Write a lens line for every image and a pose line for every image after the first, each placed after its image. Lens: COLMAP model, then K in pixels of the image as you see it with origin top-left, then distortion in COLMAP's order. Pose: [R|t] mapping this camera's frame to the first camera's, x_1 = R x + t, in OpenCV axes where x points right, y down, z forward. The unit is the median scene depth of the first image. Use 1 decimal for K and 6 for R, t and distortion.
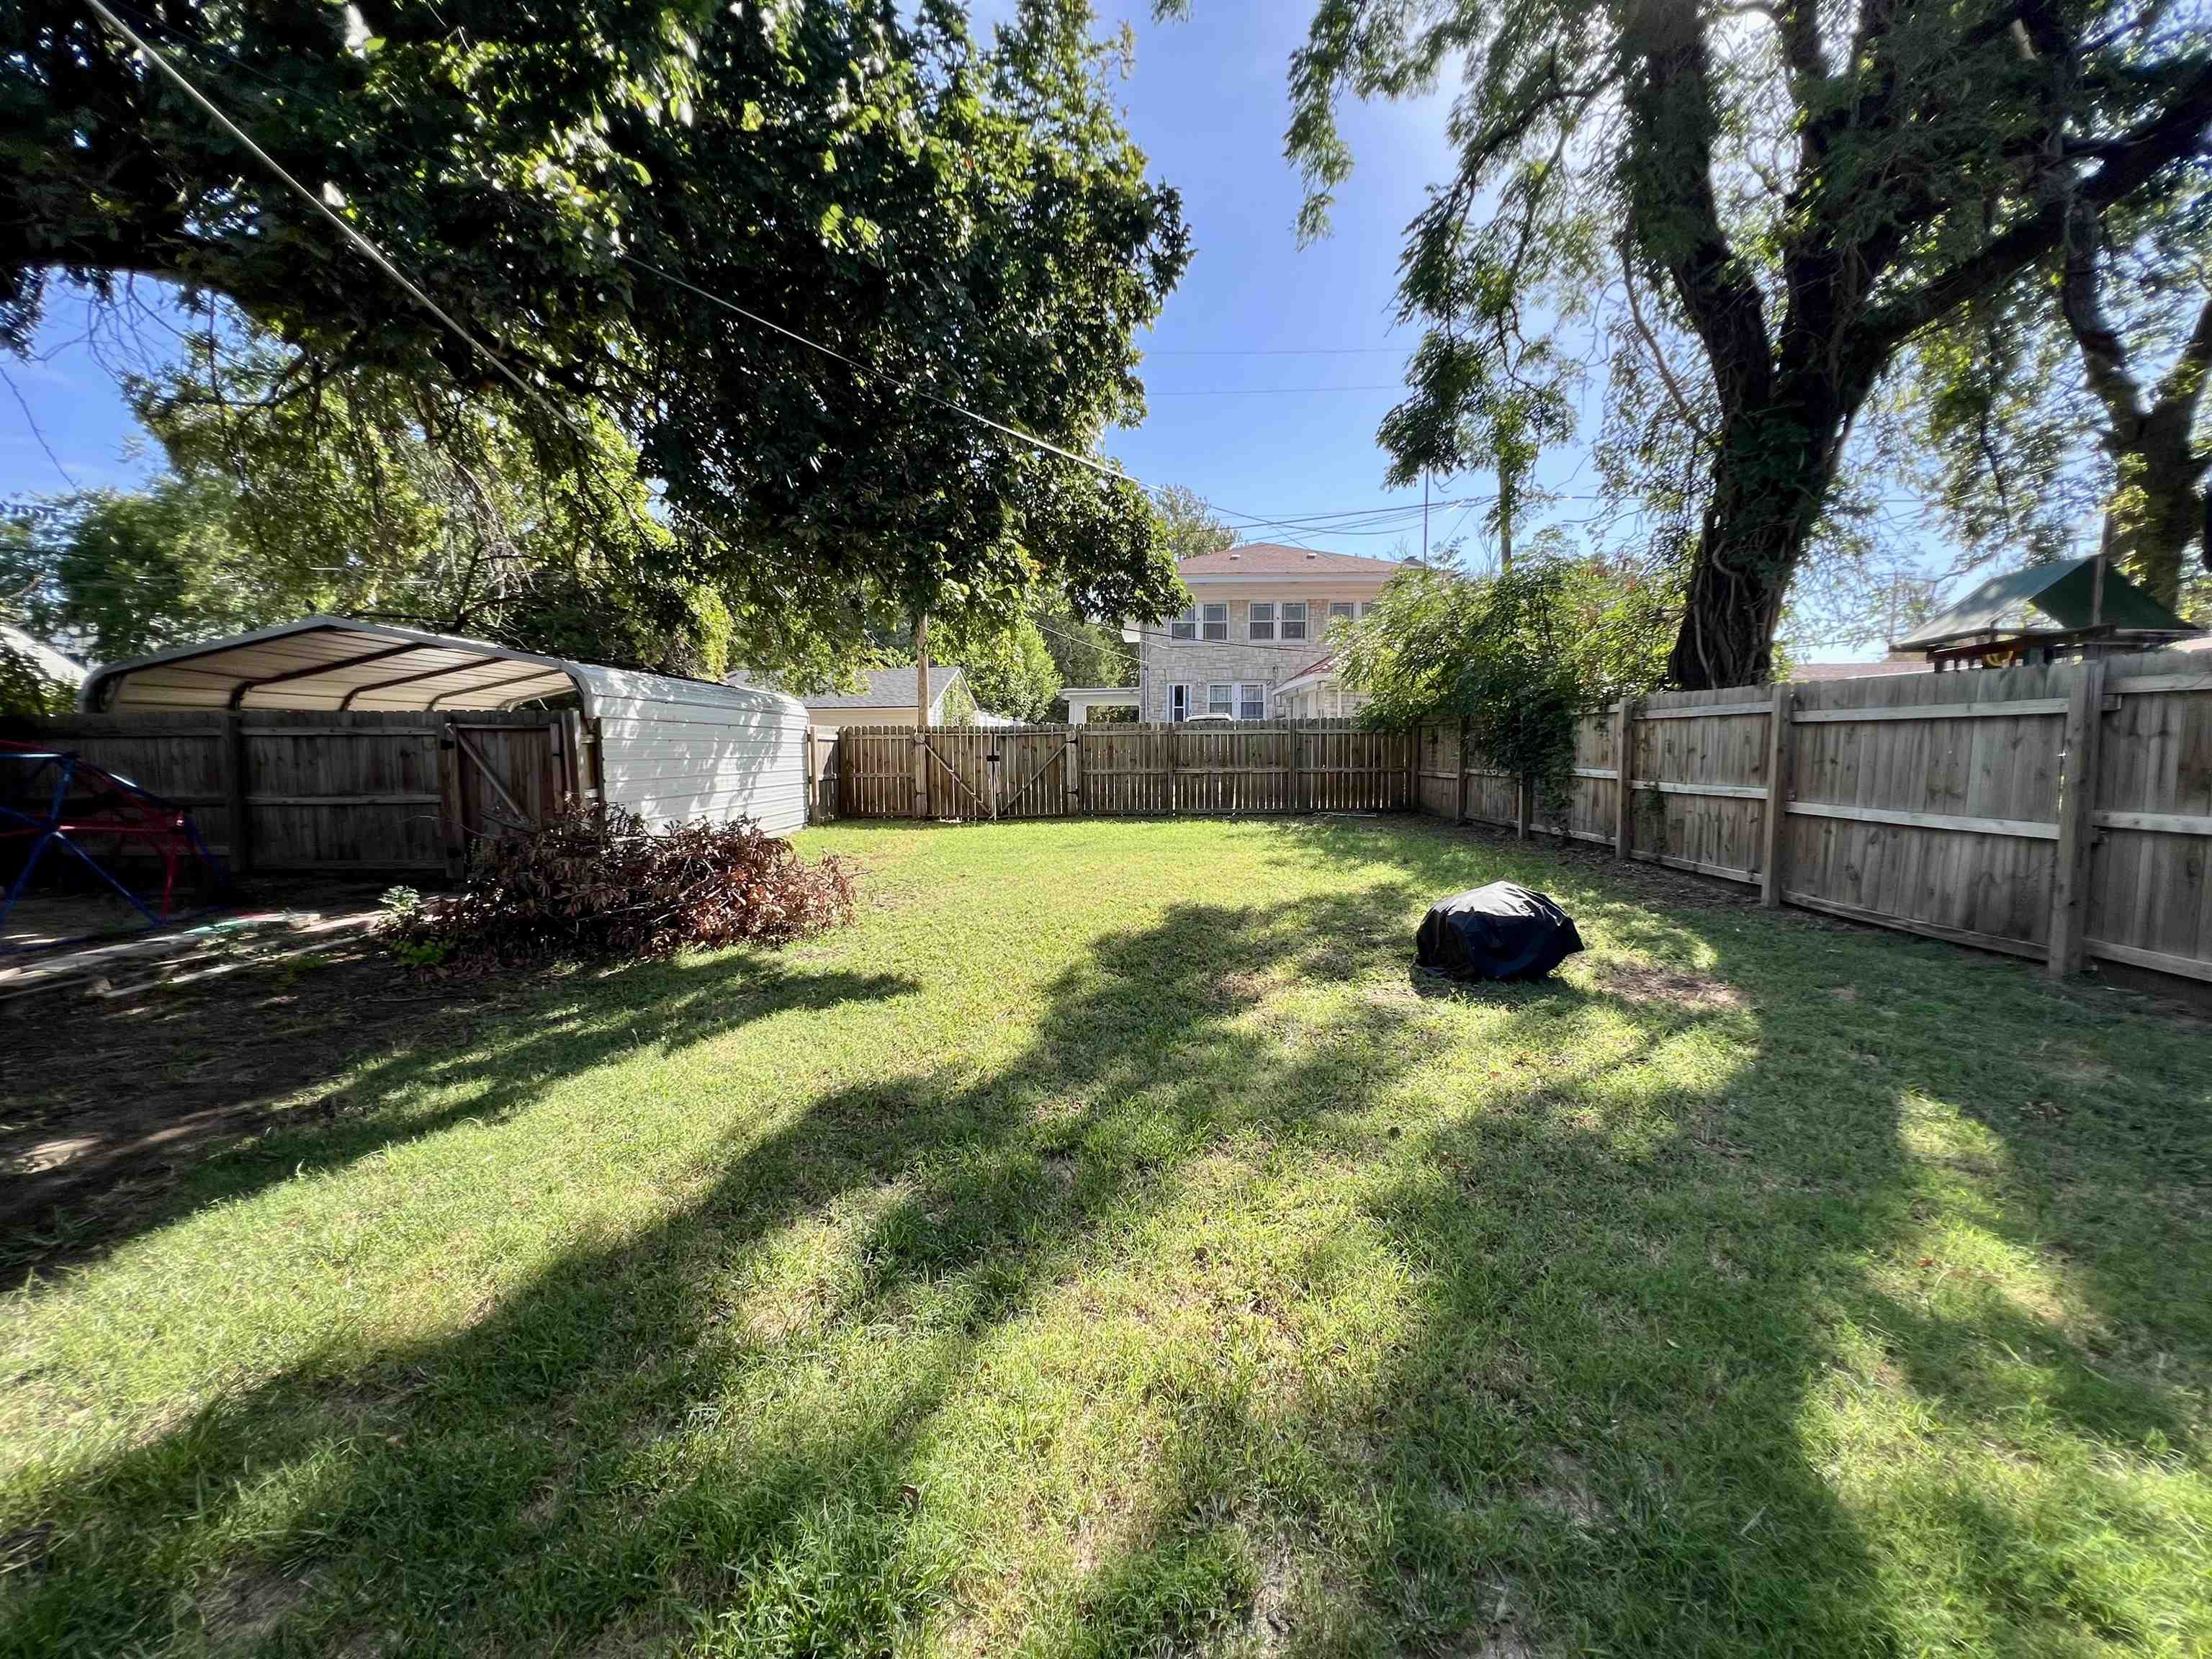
lens RADIAL K [[917.7, 0, 1102.5], [0, 917.7, 825.6], [0, 0, 1]] dist [0.000007, -0.000005]
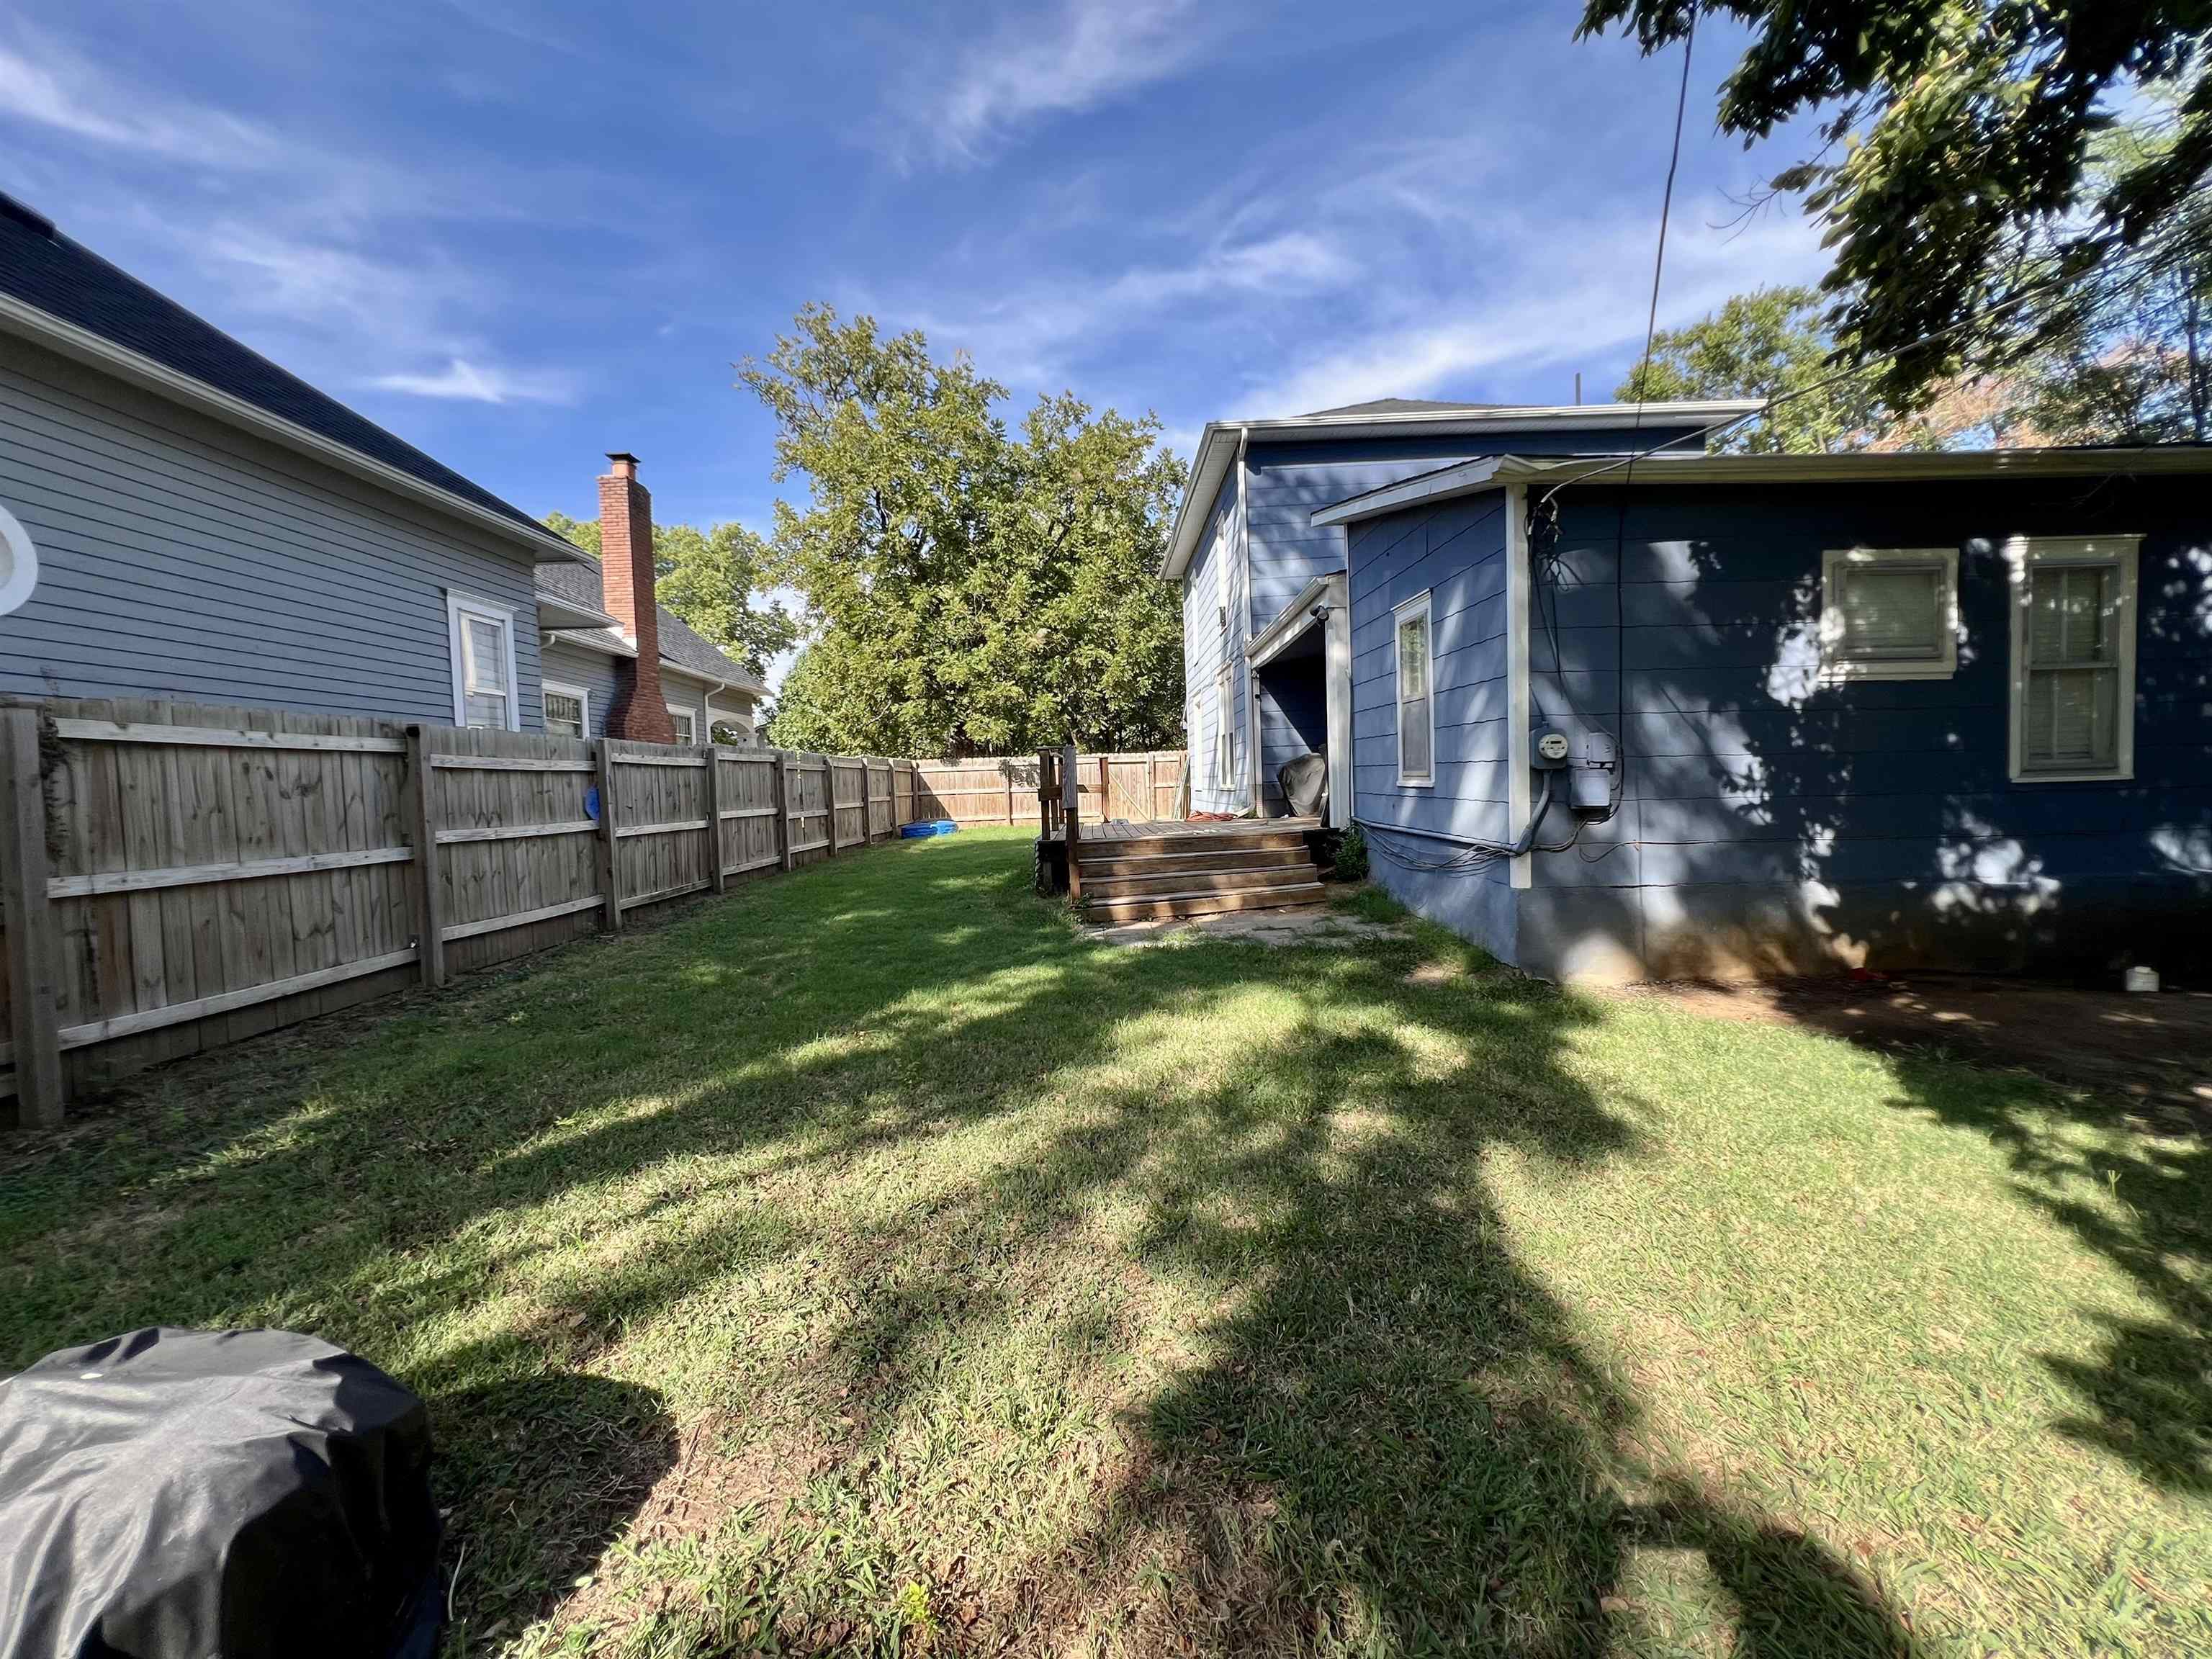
lens RADIAL K [[917.7, 0, 1102.5], [0, 917.7, 825.6], [0, 0, 1]] dist [0.000007, -0.000005]
pose [[-0.999104, 0.039693, -0.014718, 0.137290], [0.037475, 0.990982, 0.128646, -0.089219], [0.019692, 0.127979, -0.991581, 1.092674]]
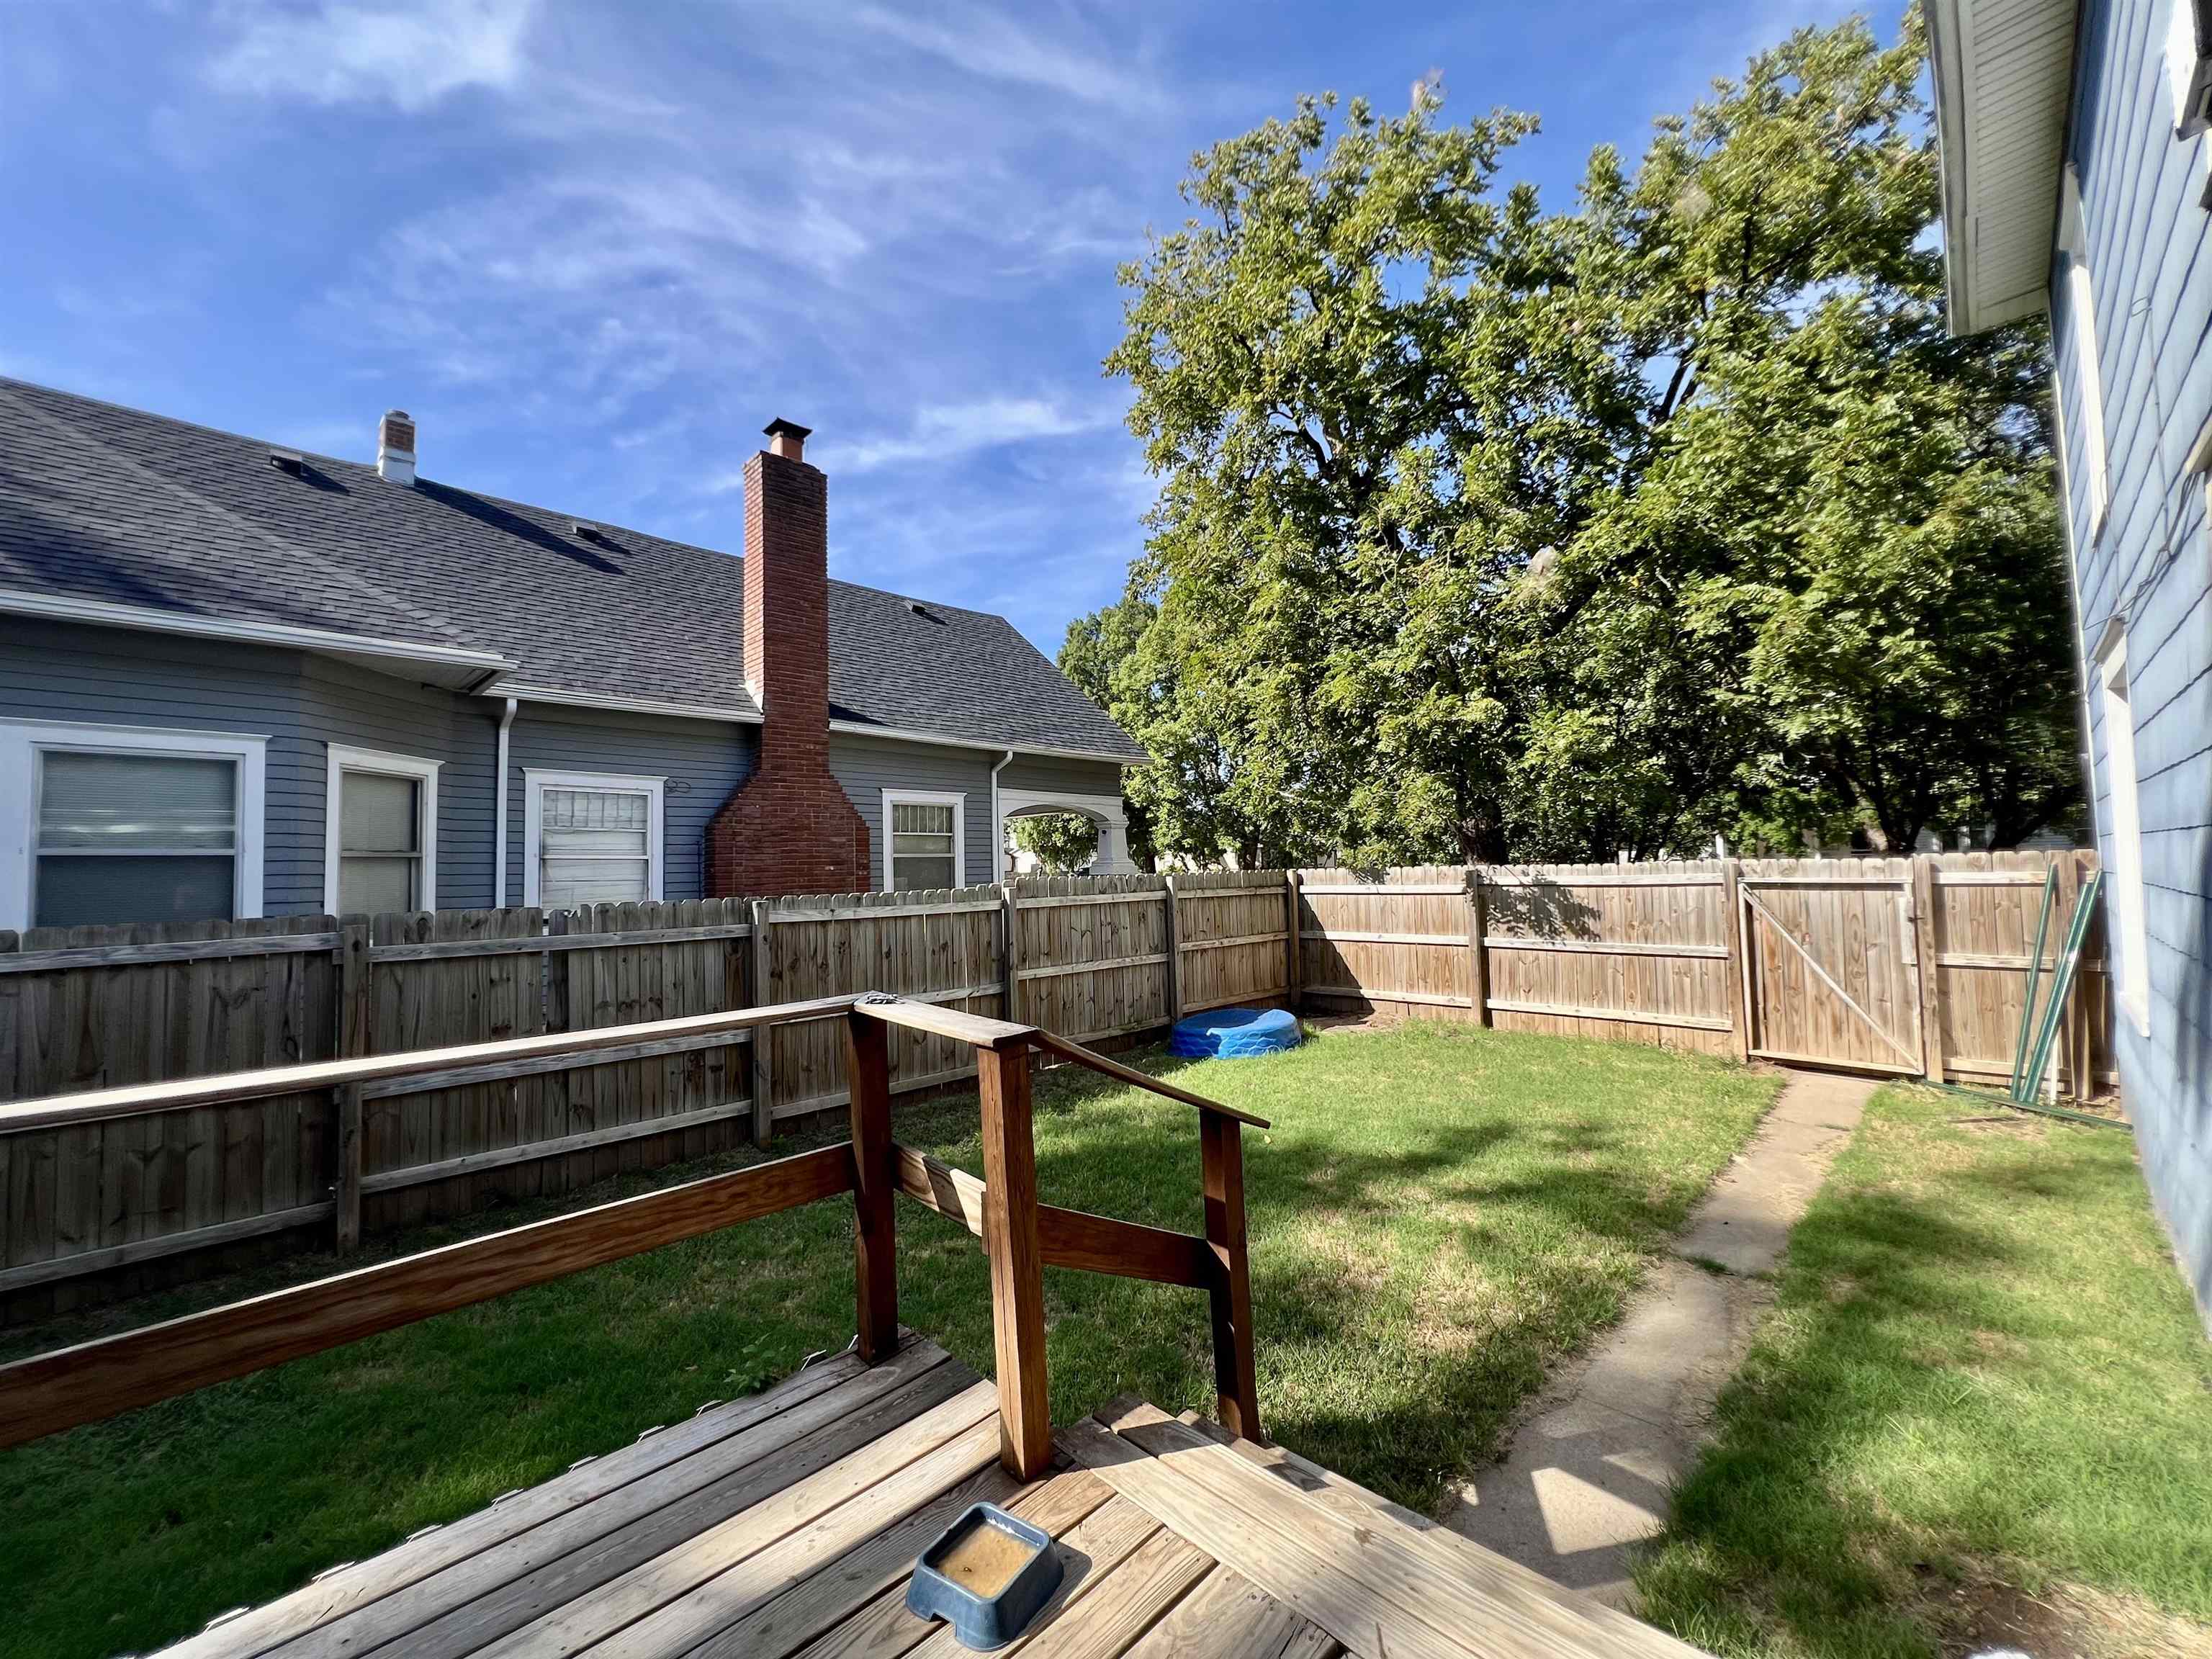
lens RADIAL K [[889.6, 0, 1095.5], [0, 889.6, 815.8], [0, 0, 1]] dist [-0.001060, 0.000338]
pose [[-0.702085, 0.066966, 0.708937, -0.175542], [0.090481, 0.995888, -0.004465, -0.044638], [-0.706321, 0.061011, -0.705257, -0.935575]]
